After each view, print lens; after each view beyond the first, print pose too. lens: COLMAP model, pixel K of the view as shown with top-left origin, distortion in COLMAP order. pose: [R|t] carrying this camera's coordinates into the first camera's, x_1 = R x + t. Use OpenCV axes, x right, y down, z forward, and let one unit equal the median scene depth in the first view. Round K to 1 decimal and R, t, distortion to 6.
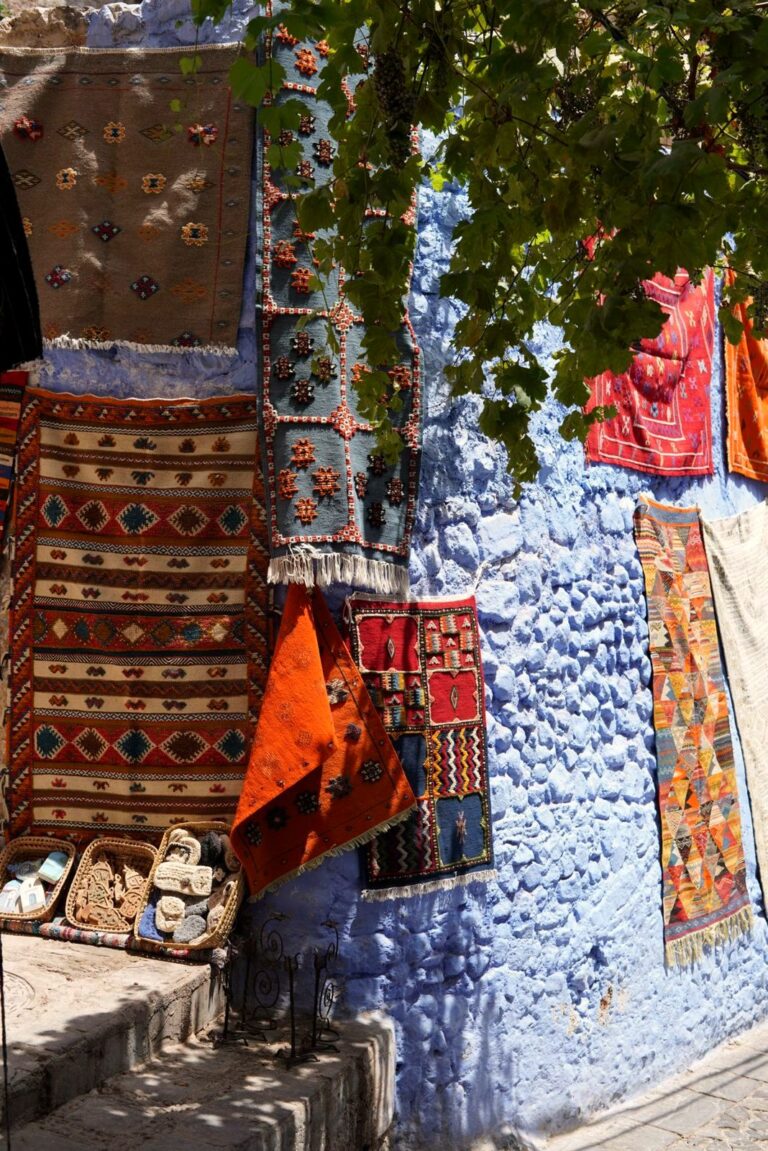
lens RADIAL K [[1638.2, 0, 384.1], [0, 1638.2, 574.8], [0, 0, 1]] dist [-0.036360, 0.000000]
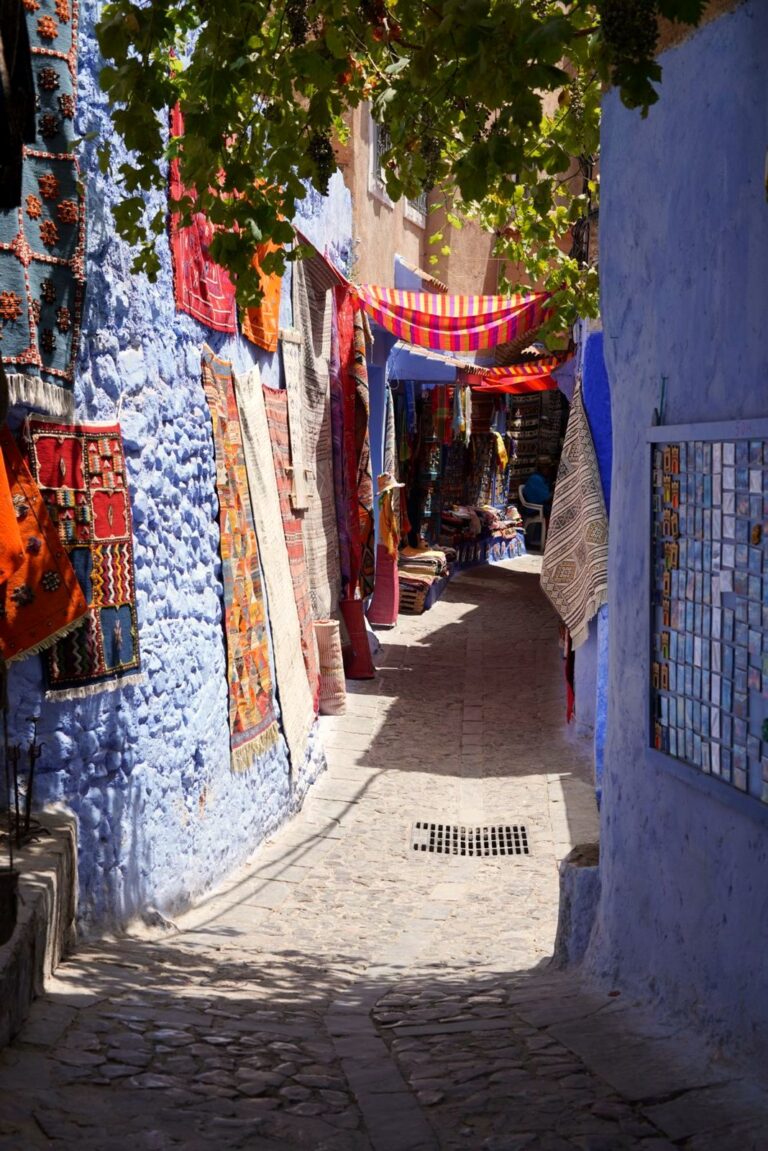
lens RADIAL K [[1638.2, 0, 383.8], [0, 1638.2, 576.1], [0, 0, 1]] dist [-0.036360, 0.000000]
pose [[0.905660, -0.014015, 0.423772, -0.248128], [-0.012776, 0.998098, 0.060313, 0.046784], [-0.423811, -0.060037, 0.903759, -0.052835]]
